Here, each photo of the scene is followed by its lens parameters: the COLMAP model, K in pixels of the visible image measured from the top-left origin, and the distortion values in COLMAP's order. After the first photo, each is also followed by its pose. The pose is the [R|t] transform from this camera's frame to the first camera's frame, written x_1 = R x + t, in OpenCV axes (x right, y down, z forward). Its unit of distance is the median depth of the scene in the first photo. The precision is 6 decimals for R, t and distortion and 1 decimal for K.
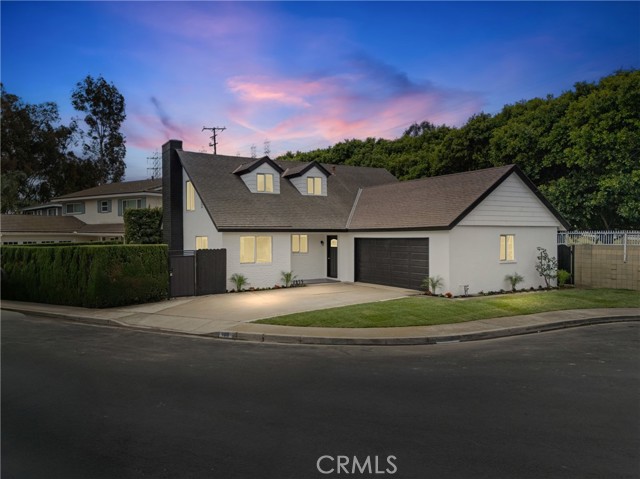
lens RADIAL K [[488.6, 0, 320.0], [0, 488.6, 239.5], [0, 0, 1]] dist [0.022826, -0.004453]
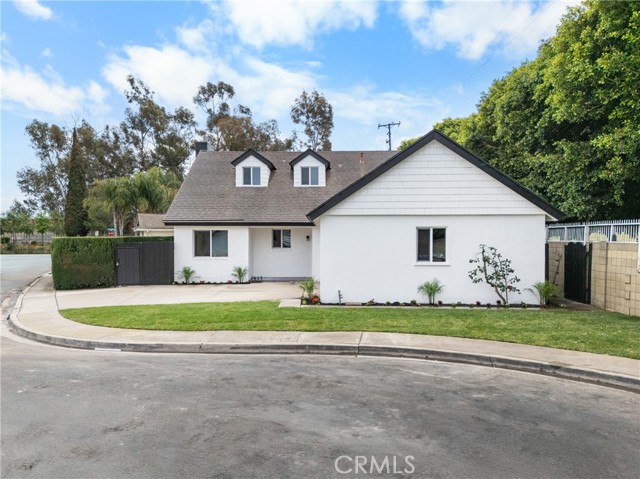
lens RADIAL K [[488.6, 0, 320.0], [0, 488.6, 239.5], [0, 0, 1]] dist [0.022826, -0.004453]
pose [[0.834146, 0.007073, -0.551499, 0.594588], [-0.006078, 0.999975, 0.003632, 0.006568], [0.551510, 0.000322, 0.834168, 0.272689]]
